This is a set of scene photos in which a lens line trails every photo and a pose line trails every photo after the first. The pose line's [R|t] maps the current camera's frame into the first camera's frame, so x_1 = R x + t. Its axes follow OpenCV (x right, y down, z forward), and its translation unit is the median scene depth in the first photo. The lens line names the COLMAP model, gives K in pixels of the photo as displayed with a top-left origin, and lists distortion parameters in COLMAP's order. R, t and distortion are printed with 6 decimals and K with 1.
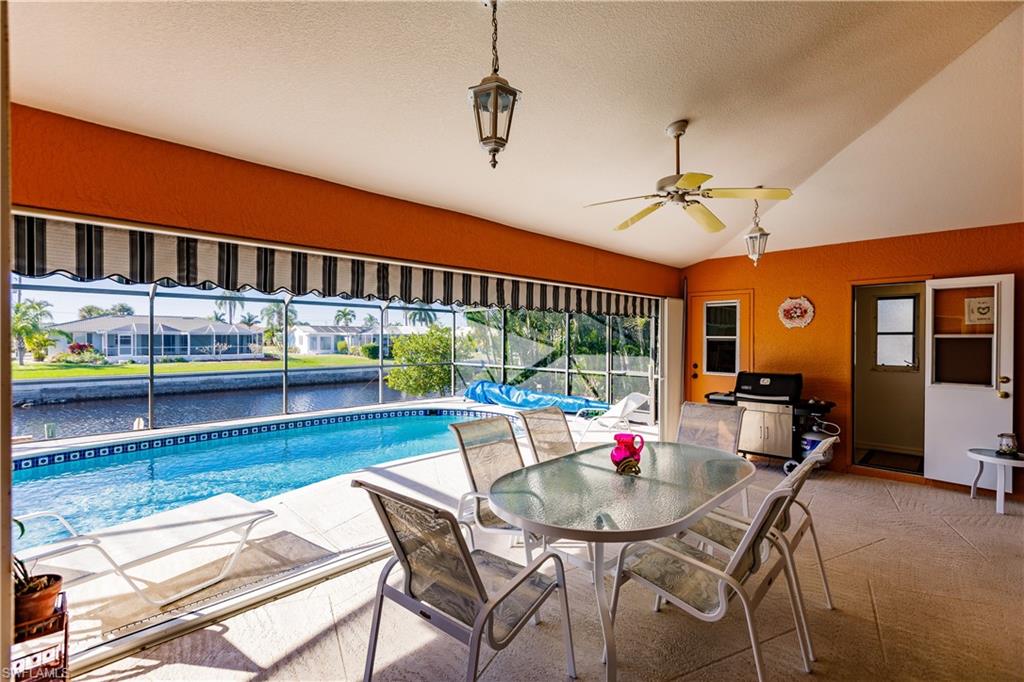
lens RADIAL K [[461.6, 0, 505.0], [0, 461.6, 336.9], [0, 0, 1]] dist [0.002018, -0.000267]
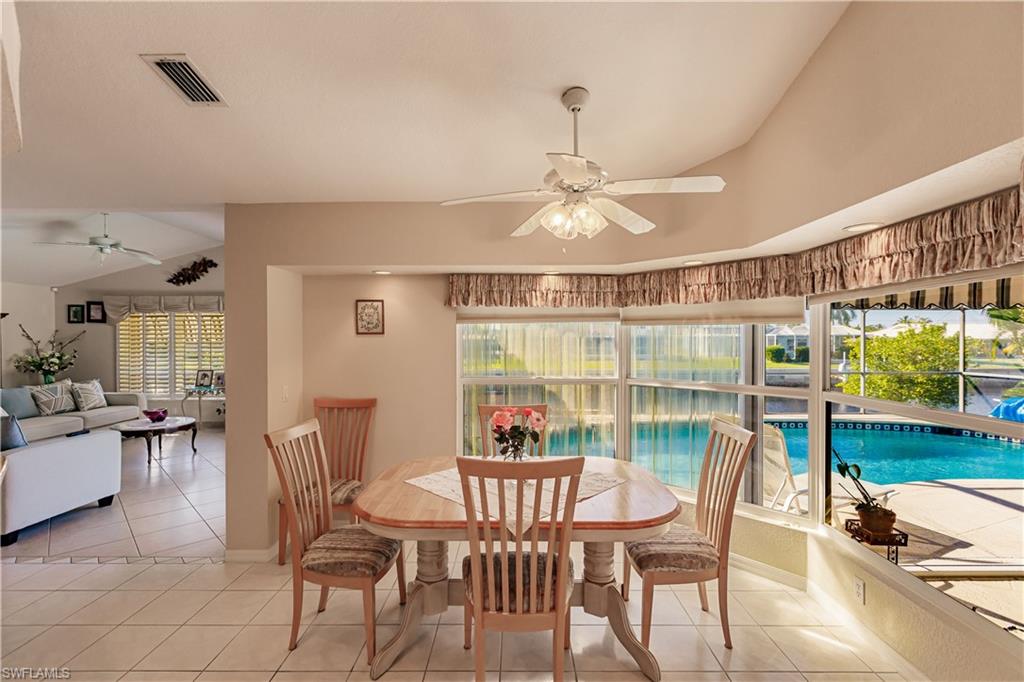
lens RADIAL K [[461.6, 0, 515.4], [0, 461.6, 342.8], [0, 0, 1]] dist [0.002018, -0.000267]
pose [[0.713120, 0.001627, -0.701041, -0.115898], [0.004900, 0.999961, 0.007305, -0.005901], [0.701025, -0.008644, 0.713084, -0.135613]]
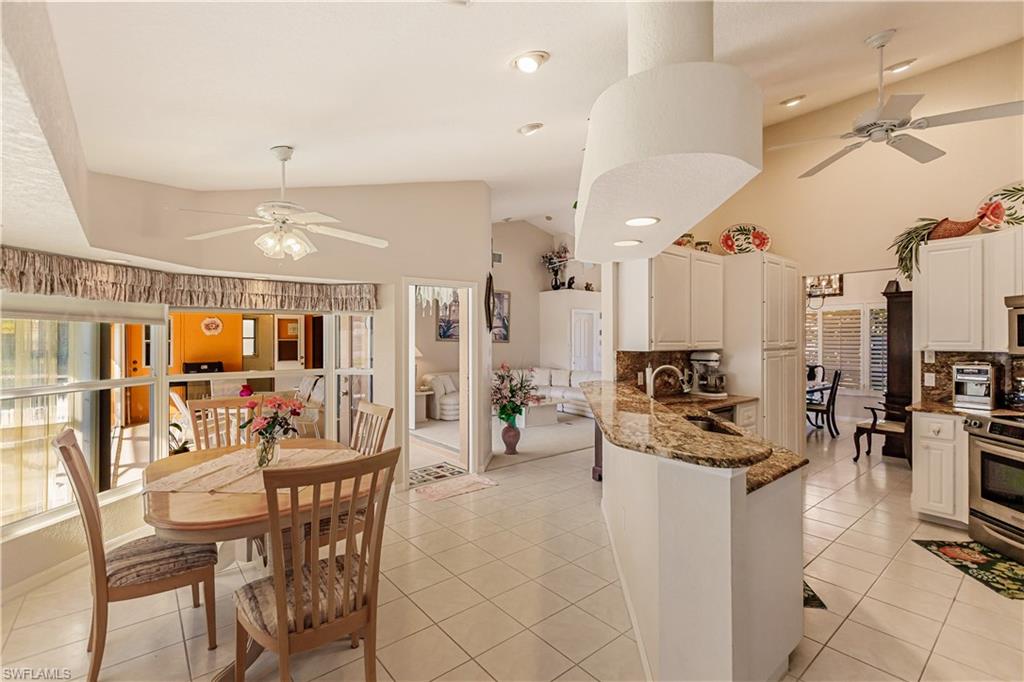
lens RADIAL K [[461.6, 0, 516.4], [0, 461.6, 336.9], [0, 0, 1]] dist [0.002018, -0.000267]
pose [[0.071118, 0.002398, 0.997465, -0.509546], [0.000103, 0.999997, -0.002411, -0.004537], [-0.997468, 0.000275, 0.071118, -0.124173]]
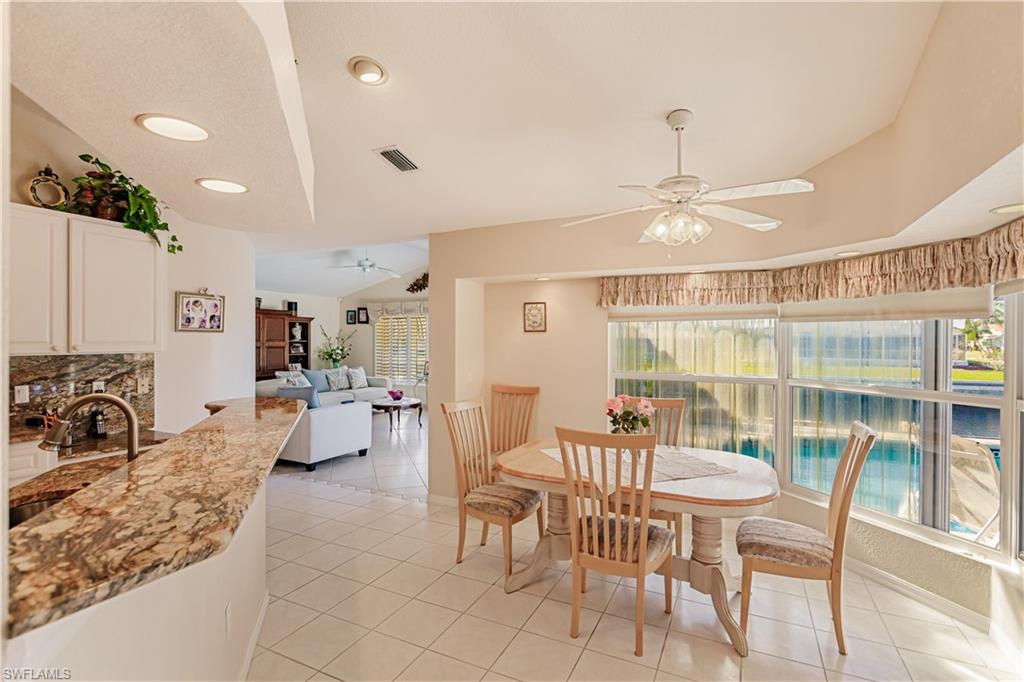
lens RADIAL K [[488.4, 0, 511.9], [0, 488.4, 341.5], [0, 0, 1]] dist [-0.009518, 0.001843]
pose [[0.335765, 0.005093, -0.941932, -0.040809], [-0.000234, 0.999986, 0.005324, -0.004221], [0.941946, -0.001567, 0.335761, -0.128043]]
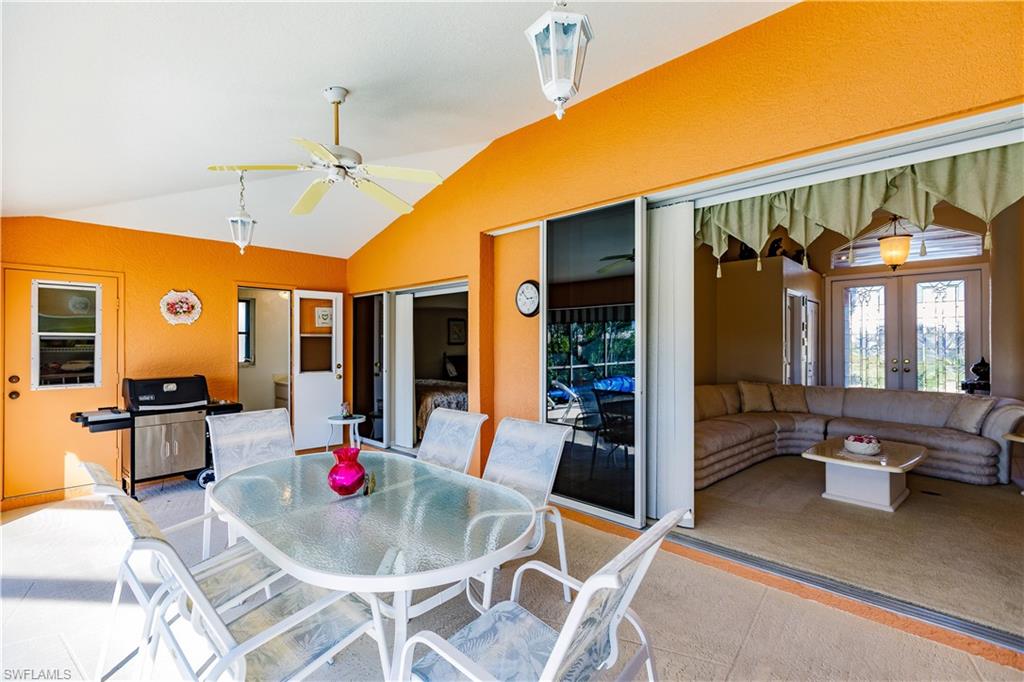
lens RADIAL K [[461.6, 0, 511.4], [0, 461.6, 342.8], [0, 0, 1]] dist [0.002018, -0.000267]
pose [[-0.035978, -0.001431, 0.999352, -0.145279], [-0.000403, 0.999999, 0.001417, 0.007236], [-0.999353, -0.000352, -0.035978, 0.204033]]
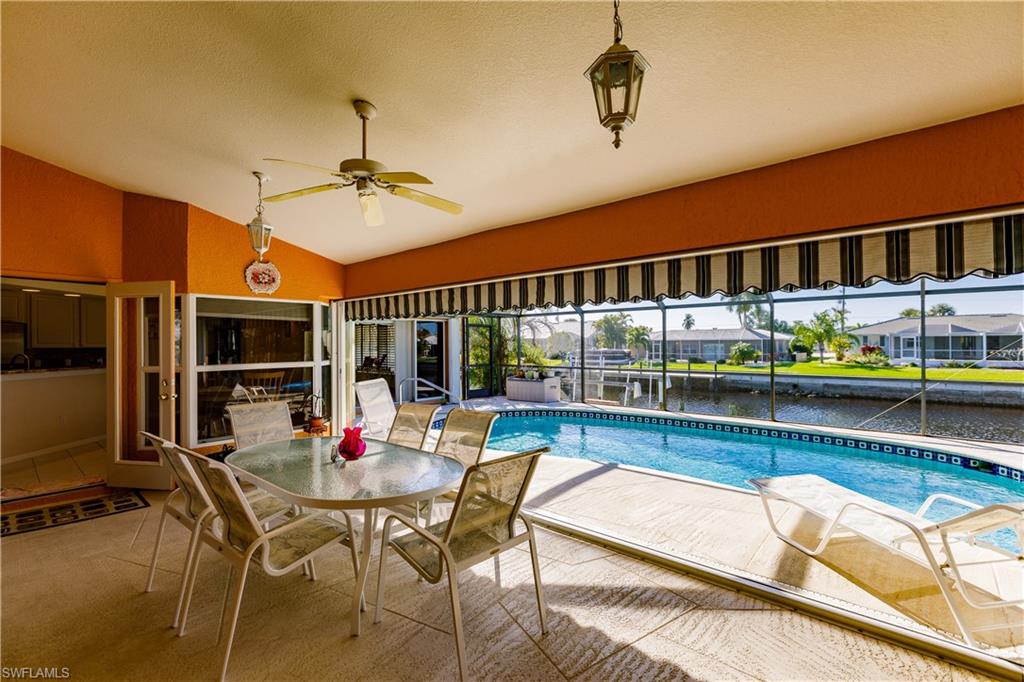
lens RADIAL K [[461.6, 0, 503.9], [0, 461.6, 343.7], [0, 0, 1]] dist [0.002018, -0.000267]
pose [[0.048964, 0.000686, -0.998800, 0.367576], [0.009383, 0.999955, 0.001147, 0.003623], [0.998756, -0.009428, 0.048956, 0.347345]]
